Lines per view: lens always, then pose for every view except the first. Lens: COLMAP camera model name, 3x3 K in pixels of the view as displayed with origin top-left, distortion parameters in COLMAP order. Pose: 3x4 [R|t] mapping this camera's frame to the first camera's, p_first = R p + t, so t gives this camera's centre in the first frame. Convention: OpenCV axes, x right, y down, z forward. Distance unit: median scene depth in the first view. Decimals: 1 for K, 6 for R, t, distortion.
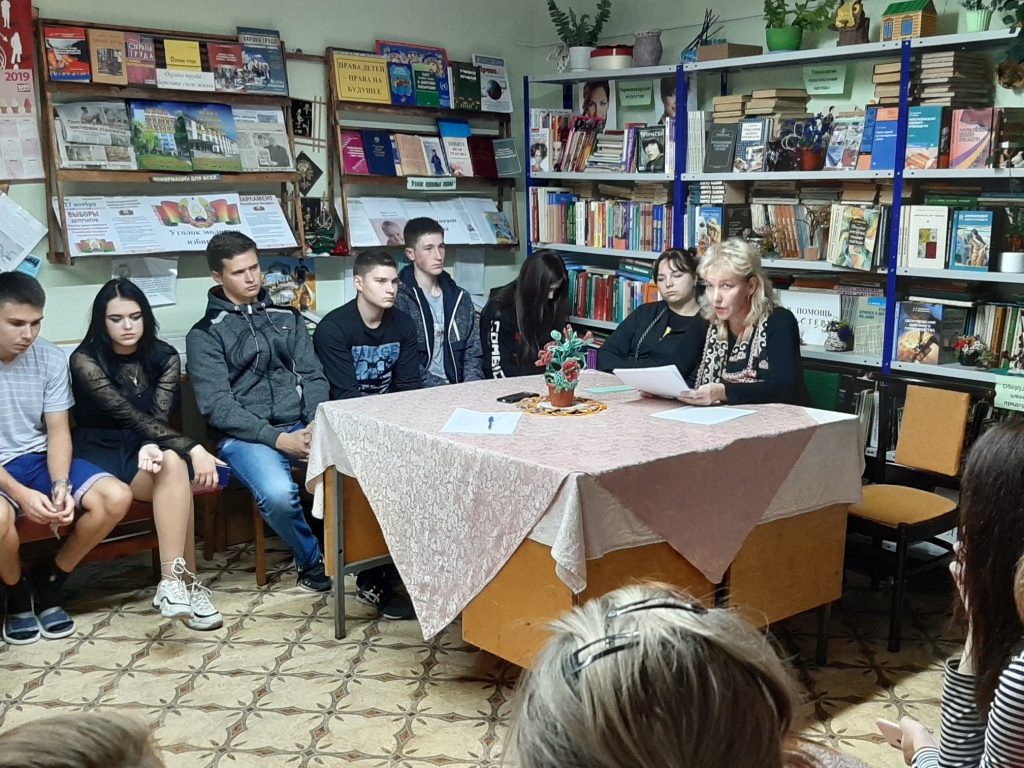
lens RADIAL K [[1076.6, 0, 506.4], [0, 1076.6, 392.0], [0, 0, 1]] dist [0.060989, -0.211098]
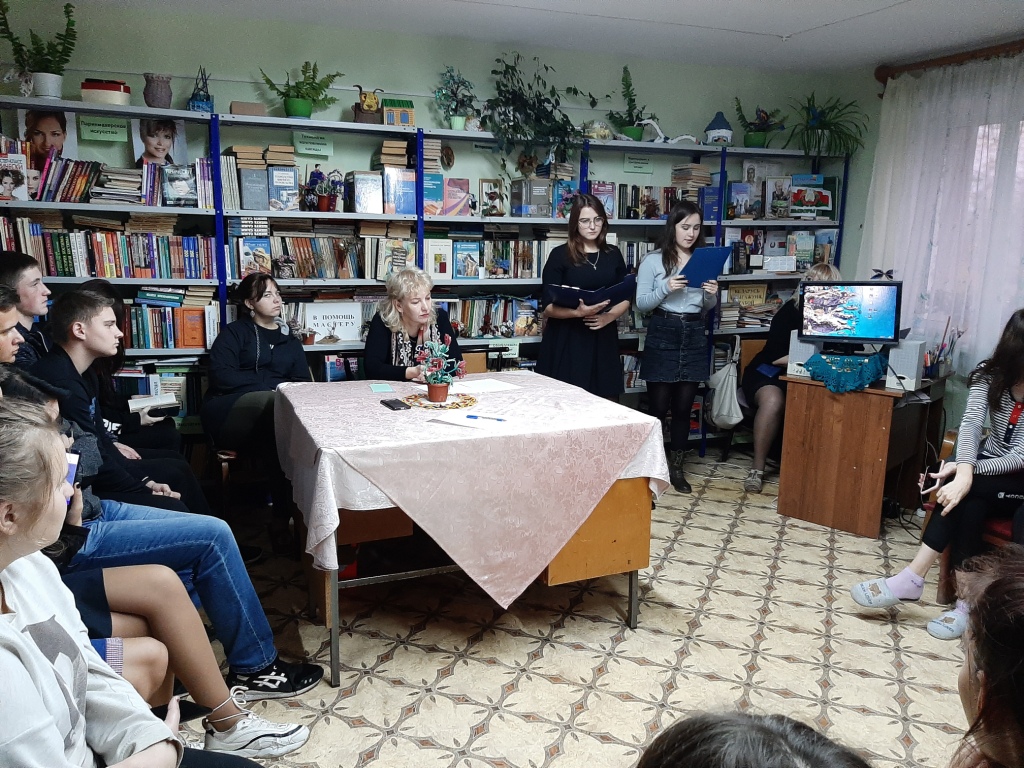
lens RADIAL K [[779.3, 0, 513.8], [0, 779.3, 383.8], [0, 0, 1]] dist [0.044839, -0.110026]
pose [[0.318894, -0.169955, 0.932428, -0.625584], [0.156681, 0.979709, 0.124988, -0.087320], [-0.934750, 0.106236, 0.339052, 0.514216]]
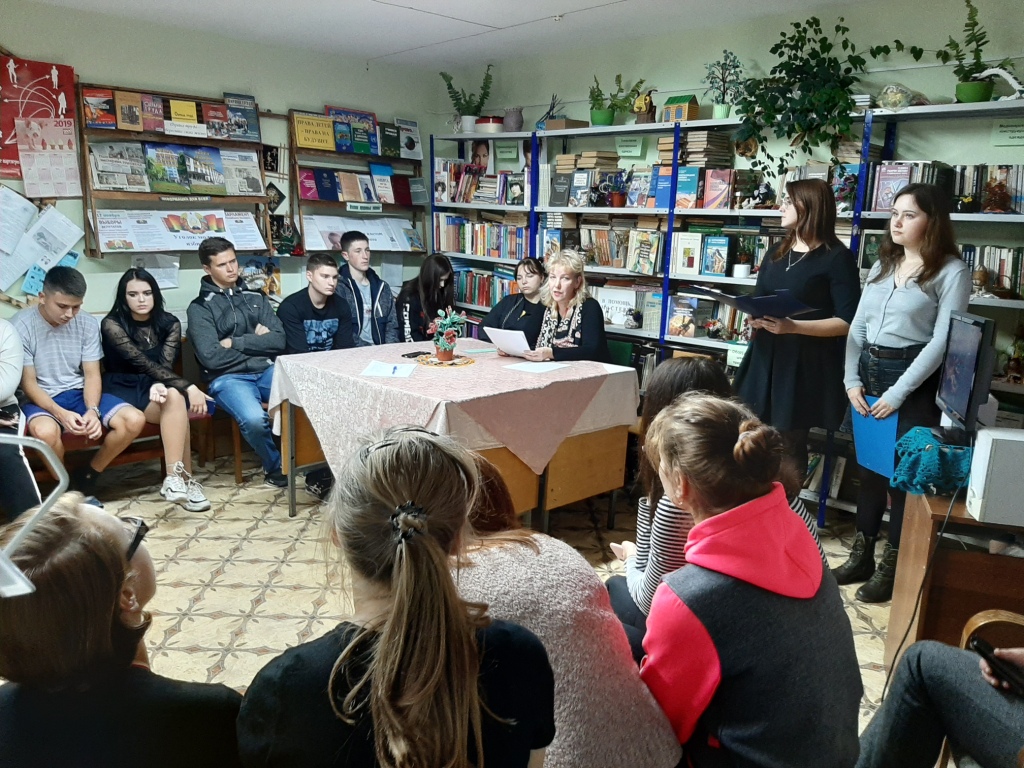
lens RADIAL K [[784.1, 0, 512.0], [0, 784.1, 384.0], [0, 0, 1]] dist [0.048438, -0.128247]
pose [[0.995177, 0.009098, 0.097674, 0.033020], [-0.011773, 0.999570, 0.026847, 0.013203], [-0.097388, -0.027867, 0.994856, -0.080941]]
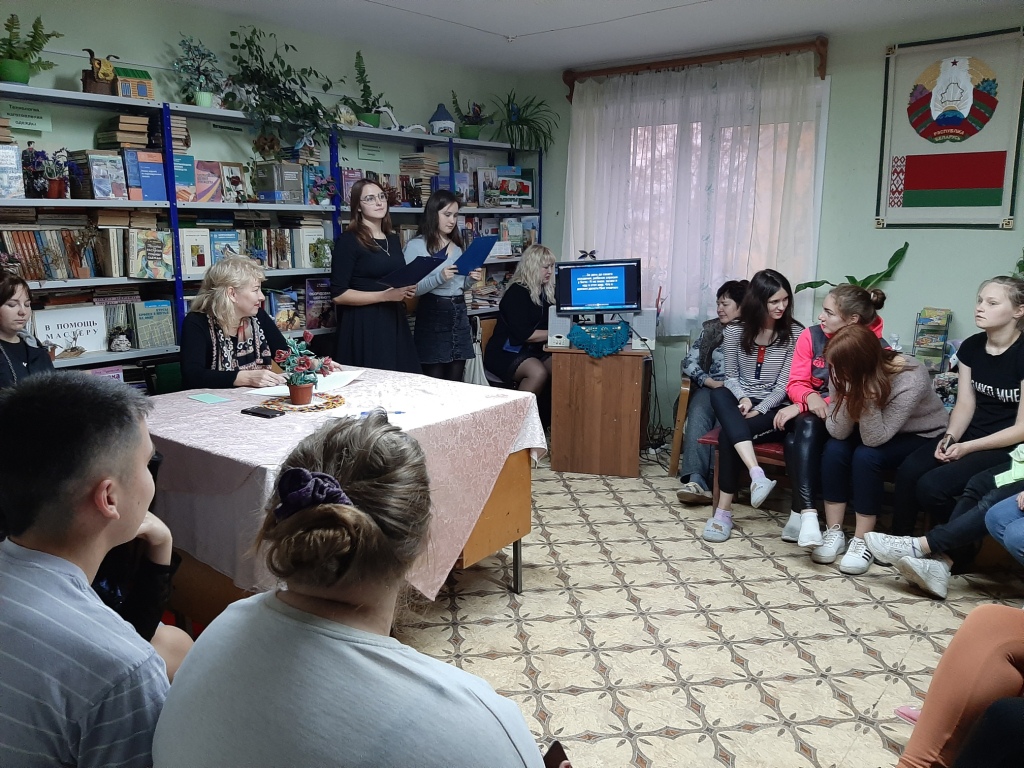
lens RADIAL K [[770.1, 0, 512.0], [0, 770.1, 384.0], [0, 0, 1]] dist [0.053016, -0.127306]
pose [[-0.178931, -0.192938, 0.964758, -0.643690], [0.178267, 0.957995, 0.224648, -0.125377], [-0.967577, 0.212181, -0.137020, 0.745898]]
